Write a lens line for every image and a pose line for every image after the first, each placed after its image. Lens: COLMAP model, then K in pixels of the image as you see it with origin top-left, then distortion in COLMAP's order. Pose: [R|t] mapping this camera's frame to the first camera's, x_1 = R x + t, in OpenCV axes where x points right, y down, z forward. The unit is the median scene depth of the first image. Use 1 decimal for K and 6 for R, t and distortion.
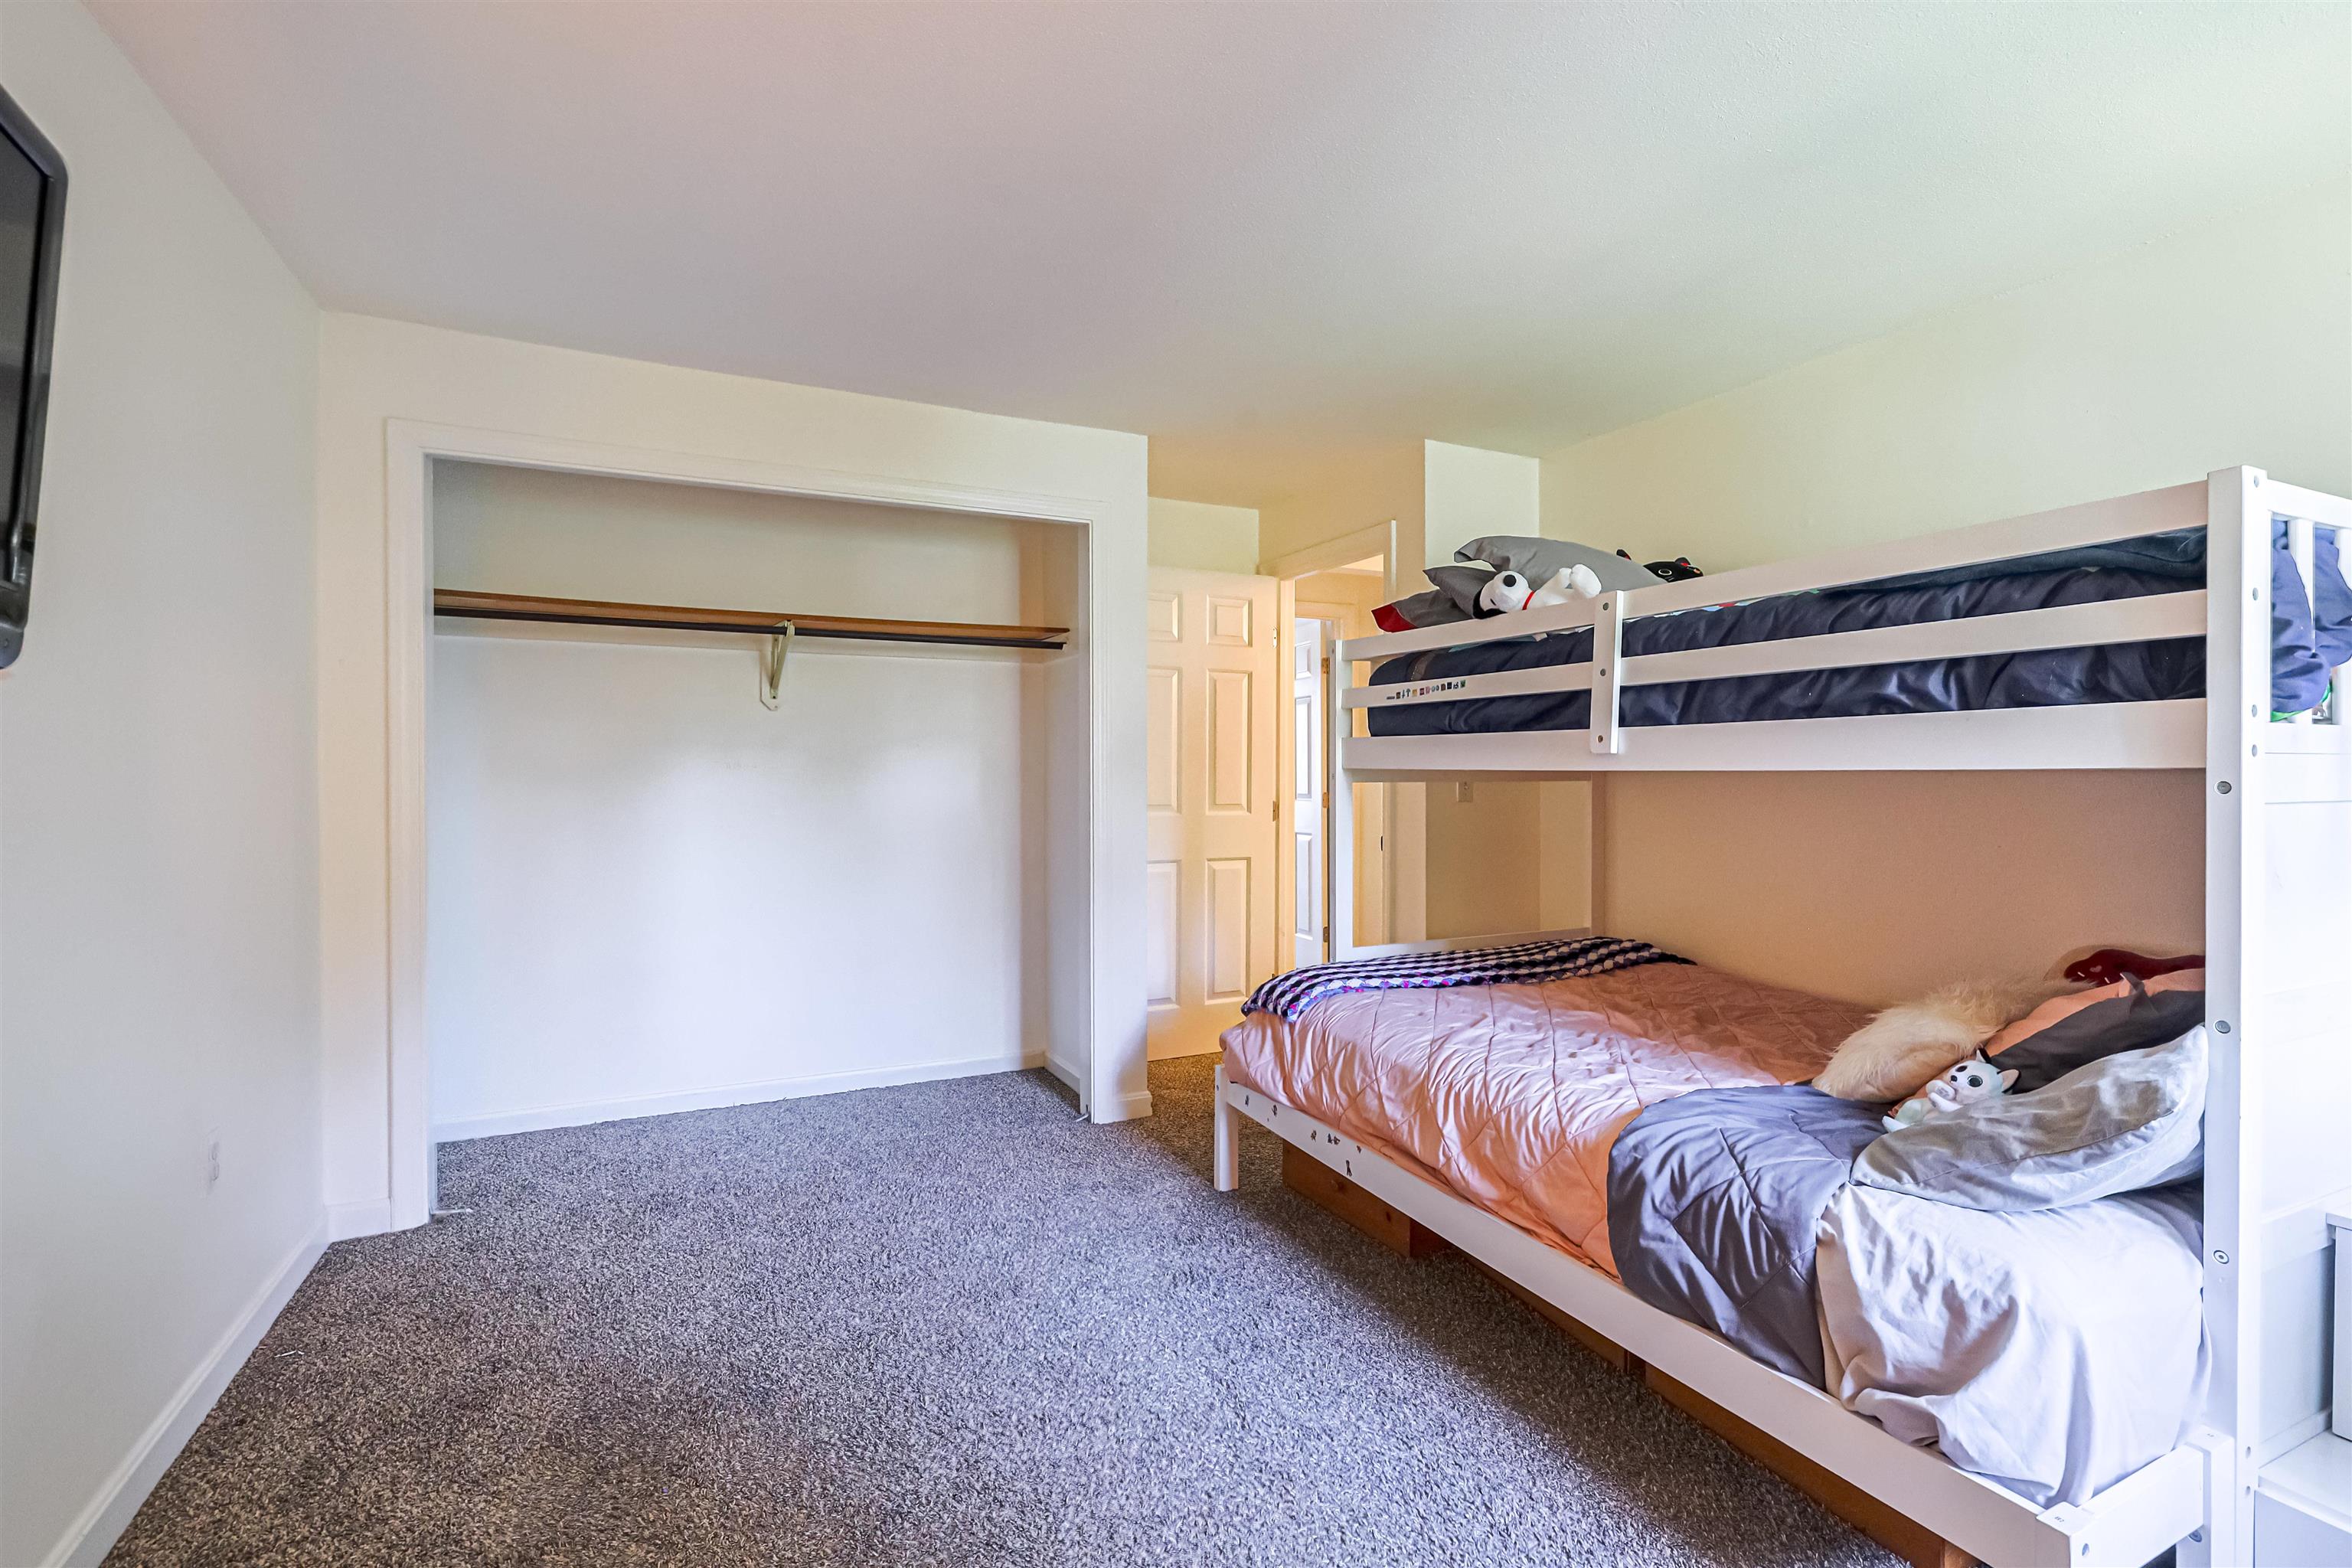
lens RADIAL K [[1078.6, 0, 1167.7], [0, 1078.6, 781.7], [0, 0, 1]] dist [0.000700, -0.000313]
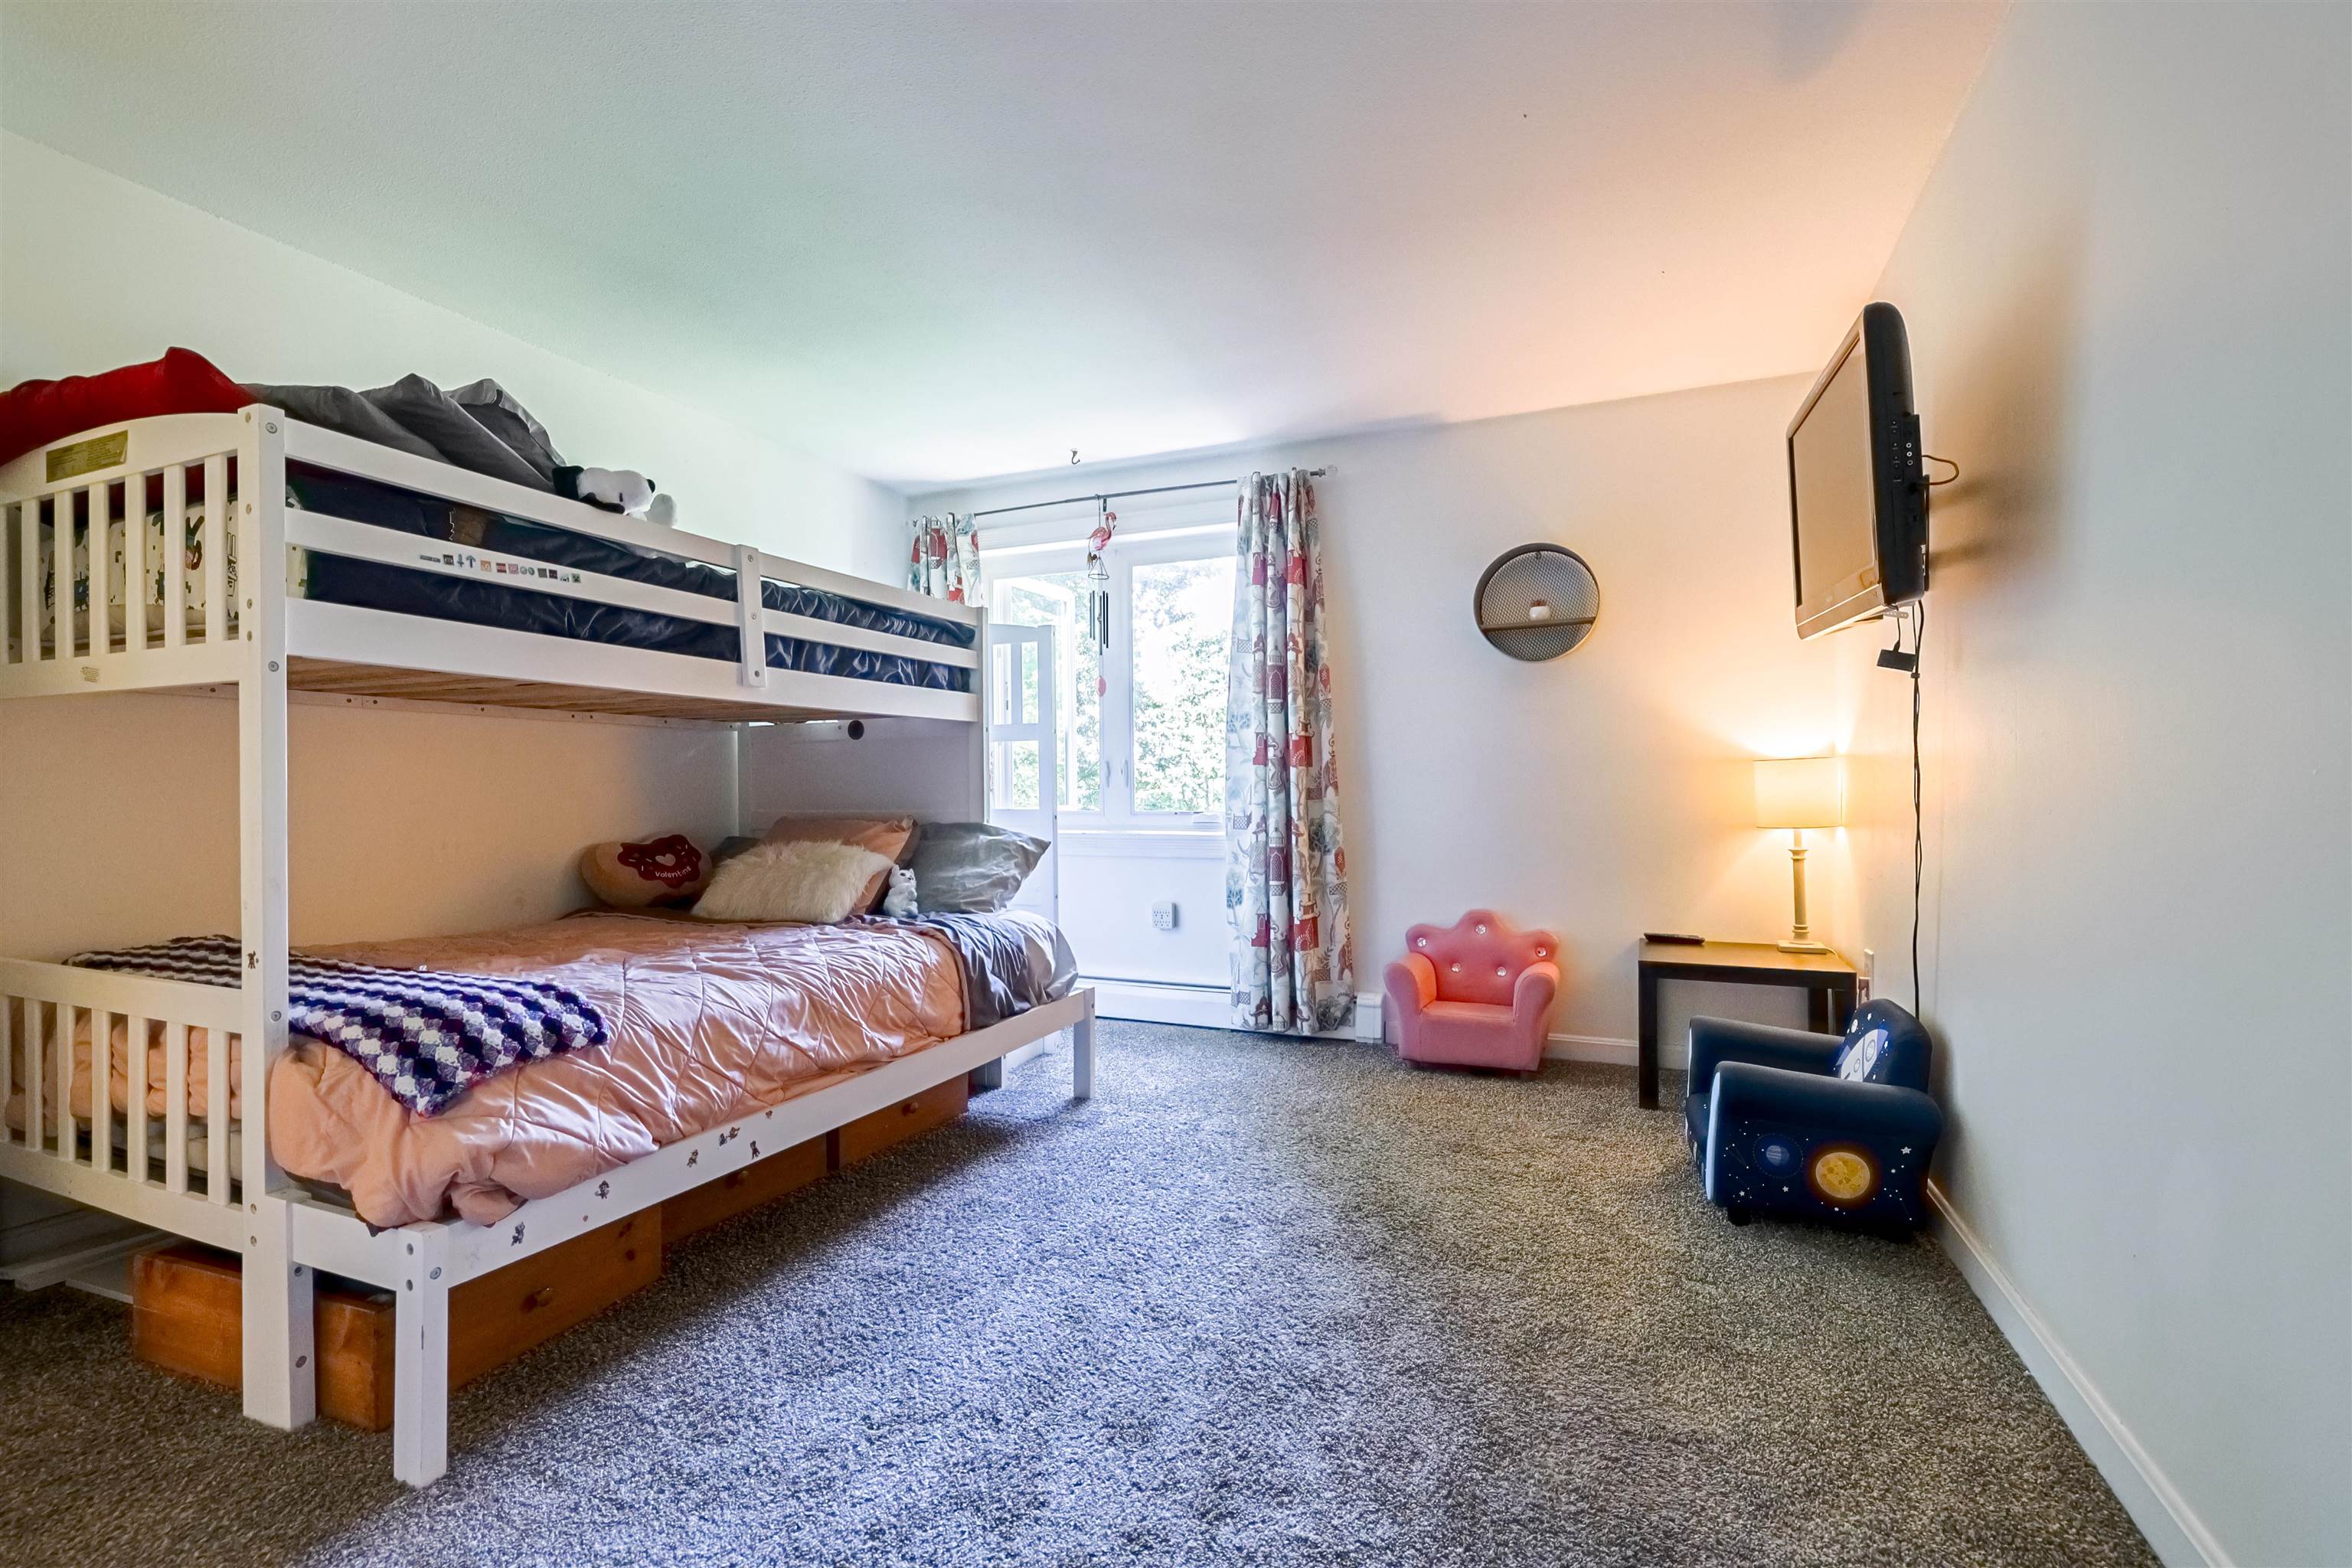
lens RADIAL K [[1078.6, 0, 1167.7], [0, 1078.6, 781.7], [0, 0, 1]] dist [0.000700, -0.000313]
pose [[-0.670620, 0.000897, 0.741800, -0.717042], [0.006845, 0.999964, 0.004979, 0.070059], [-0.741769, 0.008417, -0.670602, 1.395063]]
